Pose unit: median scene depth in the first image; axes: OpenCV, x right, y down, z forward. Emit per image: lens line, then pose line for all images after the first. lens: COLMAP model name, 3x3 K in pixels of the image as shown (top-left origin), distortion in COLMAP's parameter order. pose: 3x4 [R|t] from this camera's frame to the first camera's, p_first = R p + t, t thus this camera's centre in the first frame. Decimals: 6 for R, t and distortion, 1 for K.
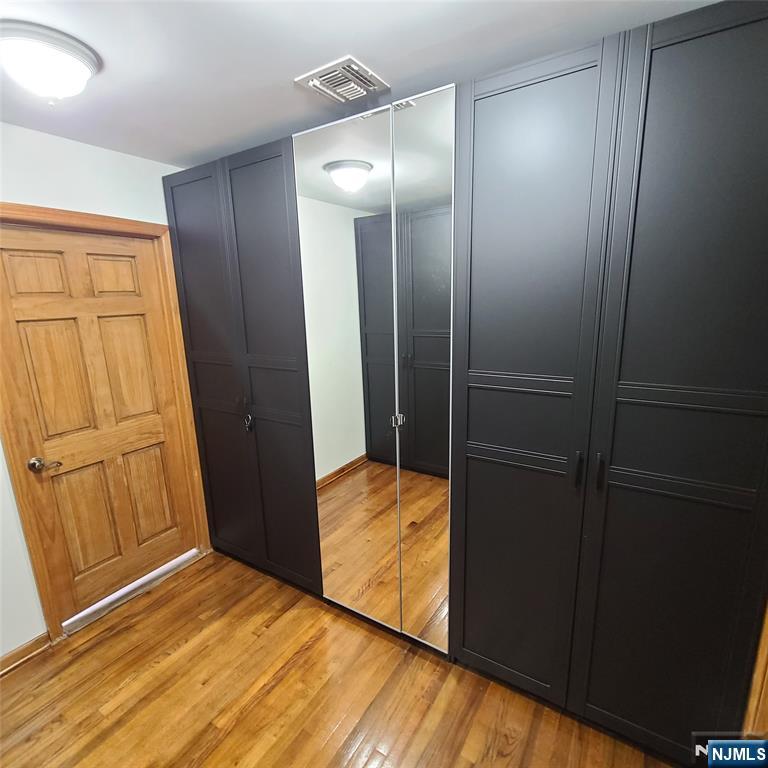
lens RADIAL K [[417.2, 0, 379.8], [0, 417.2, 386.0], [0, 0, 1]] dist [-0.001015, -0.001798]
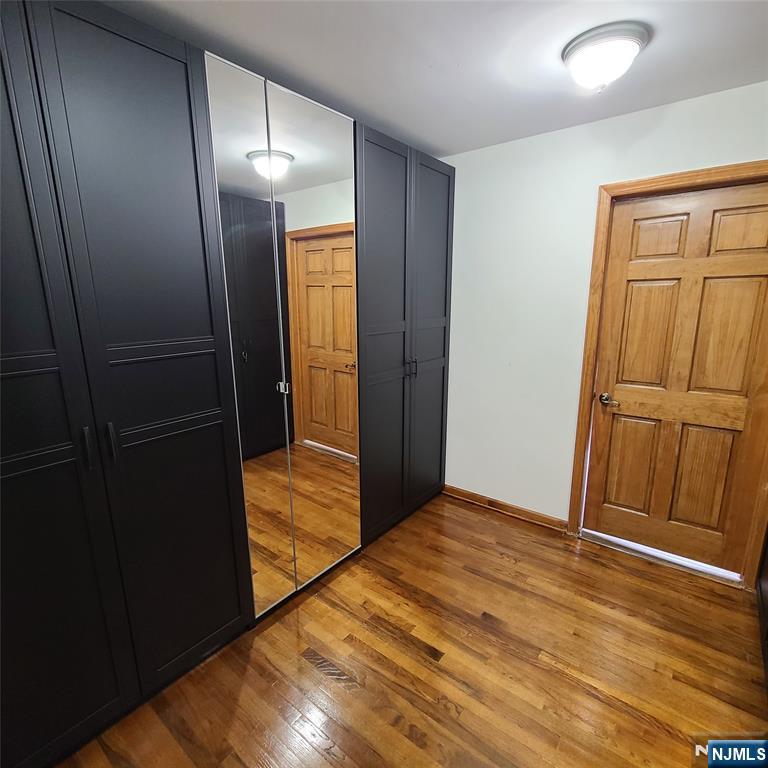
lens RADIAL K [[417.2, 0, 380.2], [0, 417.2, 386.8], [0, 0, 1]] dist [-0.001015, -0.001798]
pose [[-0.099341, 0.238154, -0.966133, 0.388603], [-0.189384, 0.948663, 0.253321, -0.028593], [0.976865, 0.208136, -0.049139, 0.371217]]
